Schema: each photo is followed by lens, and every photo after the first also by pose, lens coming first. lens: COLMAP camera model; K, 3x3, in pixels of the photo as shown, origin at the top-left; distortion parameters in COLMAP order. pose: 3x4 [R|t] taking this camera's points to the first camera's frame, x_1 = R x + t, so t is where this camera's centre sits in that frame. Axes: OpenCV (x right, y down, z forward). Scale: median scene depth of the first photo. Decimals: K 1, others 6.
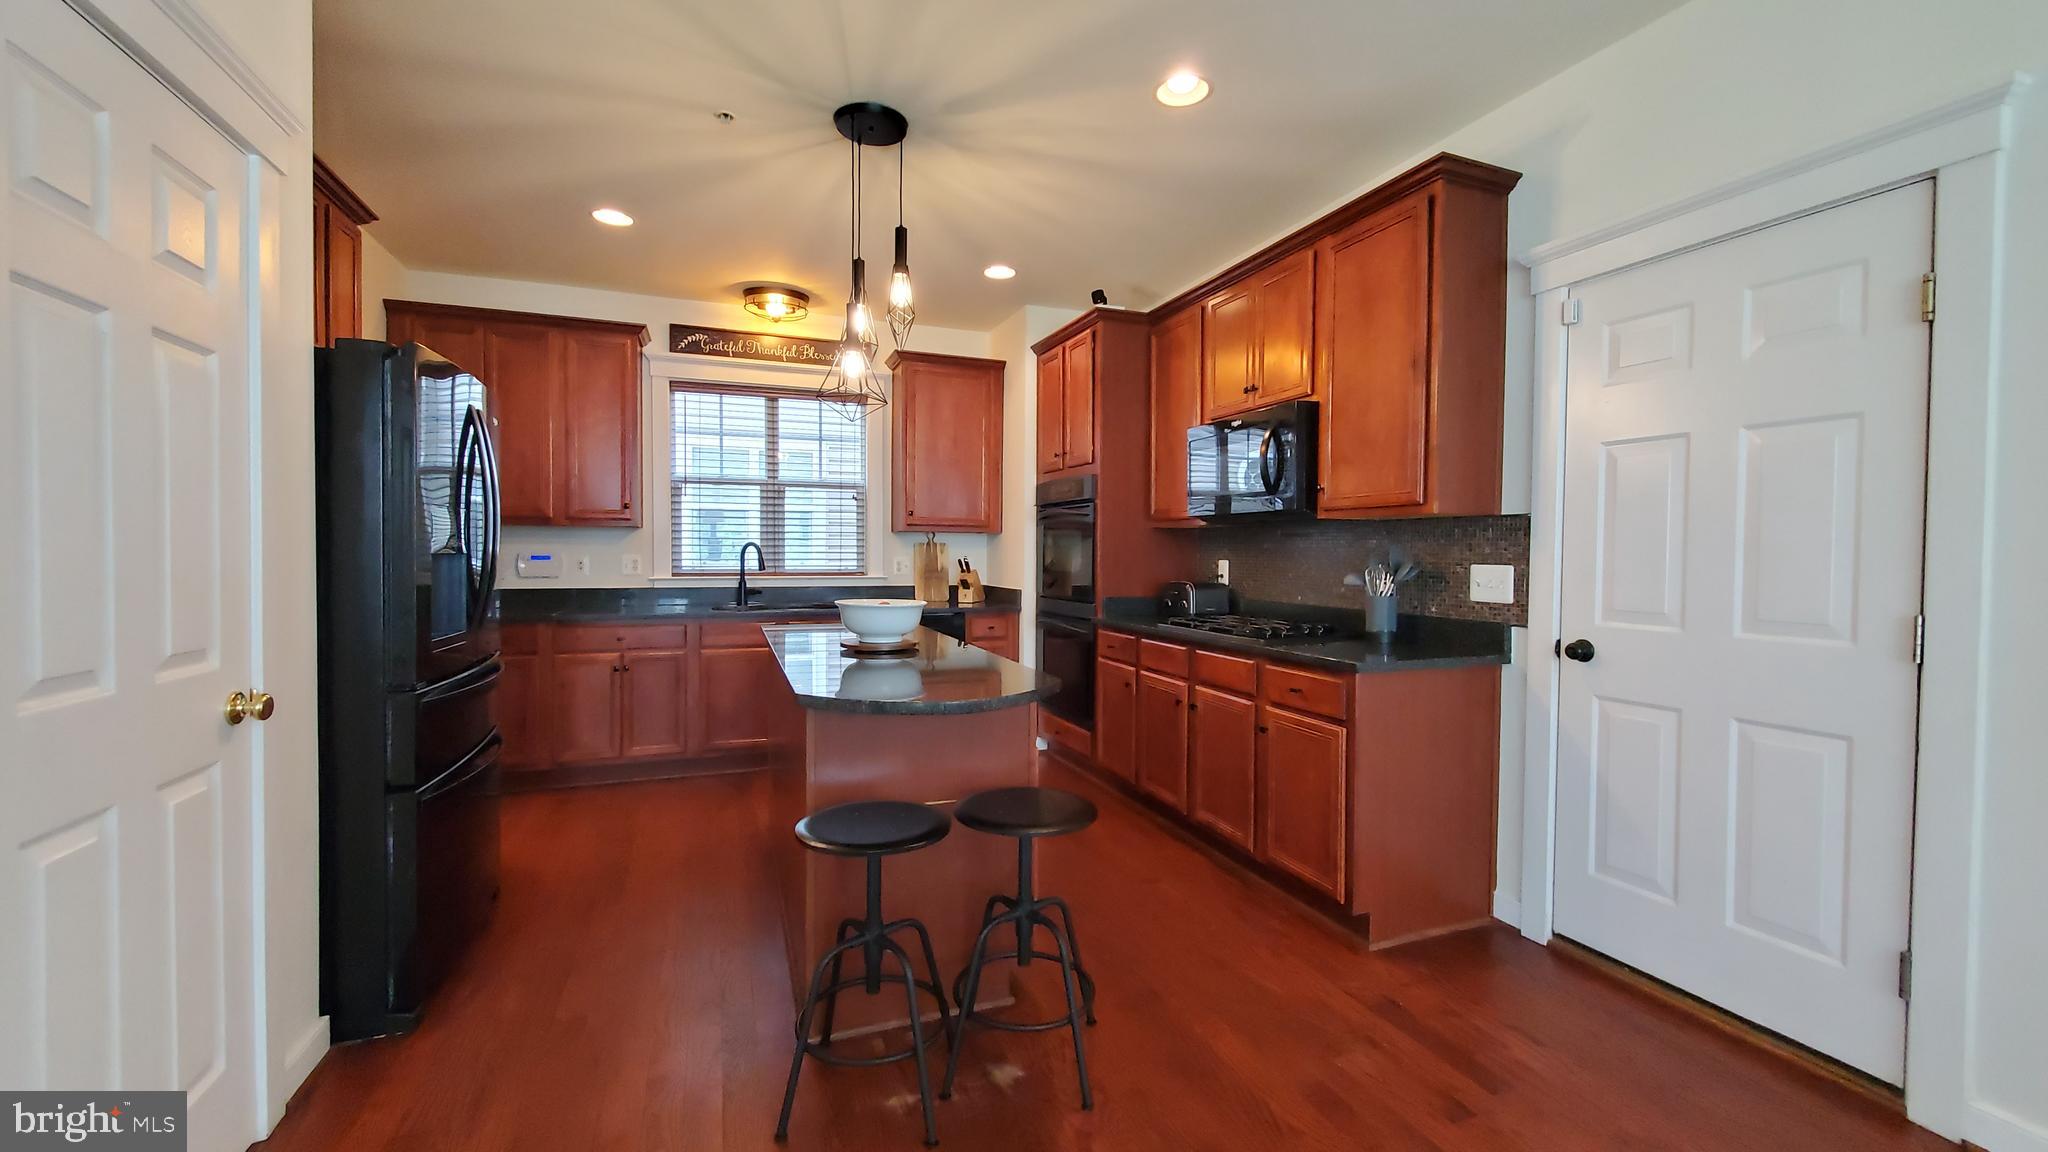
lens RADIAL K [[810.5, 0, 1031.6], [0, 810.5, 570.8], [0, 0, 1]] dist [0.005201, -0.004802]
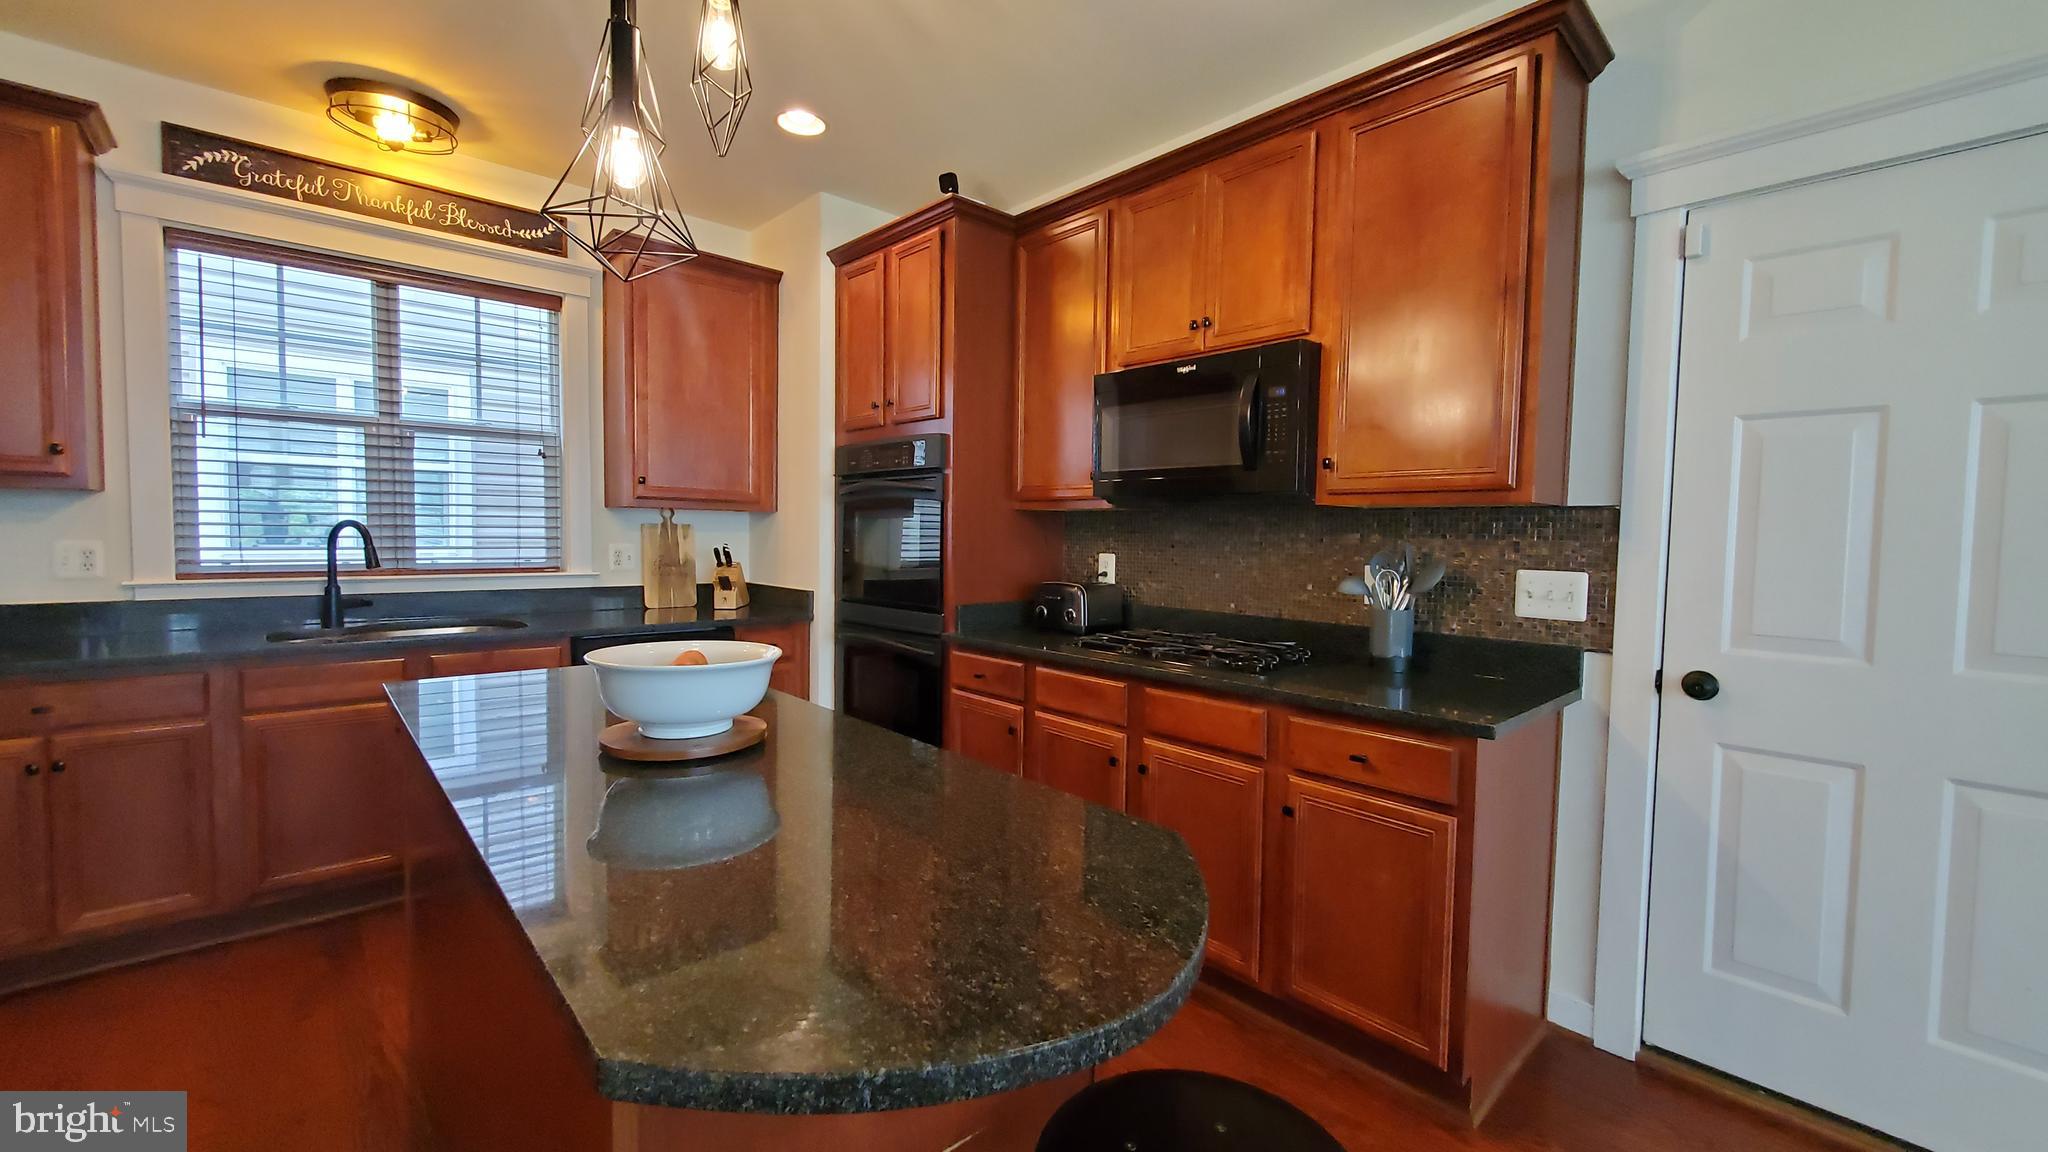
lens RADIAL K [[810.5, 0, 1031.6], [0, 810.5, 570.8], [0, 0, 1]] dist [0.005201, -0.004802]
pose [[0.930484, -0.008561, 0.366233, -0.107752], [-0.001842, 0.999605, 0.028047, -0.017242], [-0.366328, -0.026771, 0.930101, 0.286989]]
